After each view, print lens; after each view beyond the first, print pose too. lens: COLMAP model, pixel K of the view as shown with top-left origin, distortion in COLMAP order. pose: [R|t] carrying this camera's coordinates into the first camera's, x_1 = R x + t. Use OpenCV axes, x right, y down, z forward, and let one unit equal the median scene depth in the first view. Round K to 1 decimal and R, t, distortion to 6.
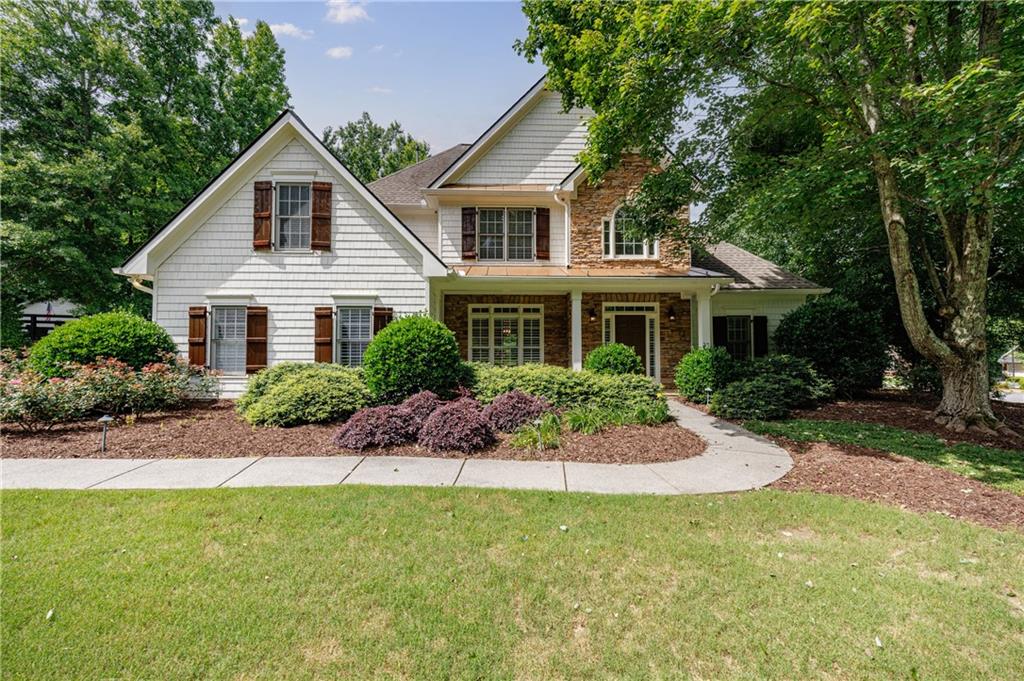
lens RADIAL K [[446.3, 0, 509.7], [0, 446.3, 339.2], [0, 0, 1]] dist [0.000014, -0.000063]
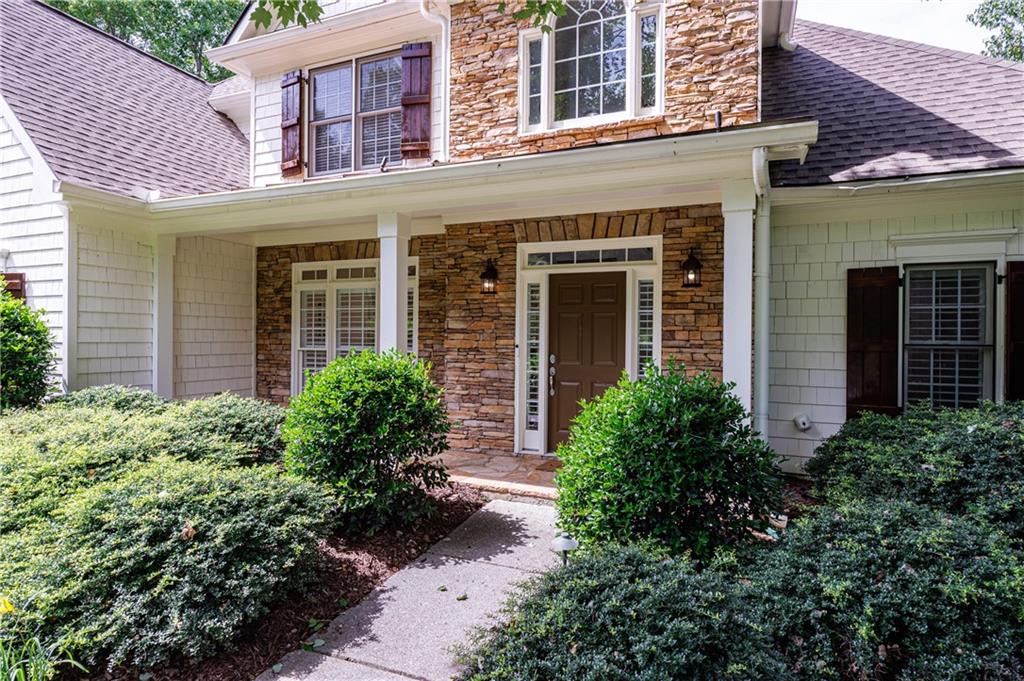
lens RADIAL K [[565.0, 0, 513.0], [0, 565.0, 340.0], [0, 0, 1]] dist [0.000520, -0.005596]
pose [[0.905215, 0.013028, -0.424755, 0.421233], [0.000538, 0.999494, 0.031805, -0.011556], [0.424954, -0.029019, 0.904750, 0.528769]]
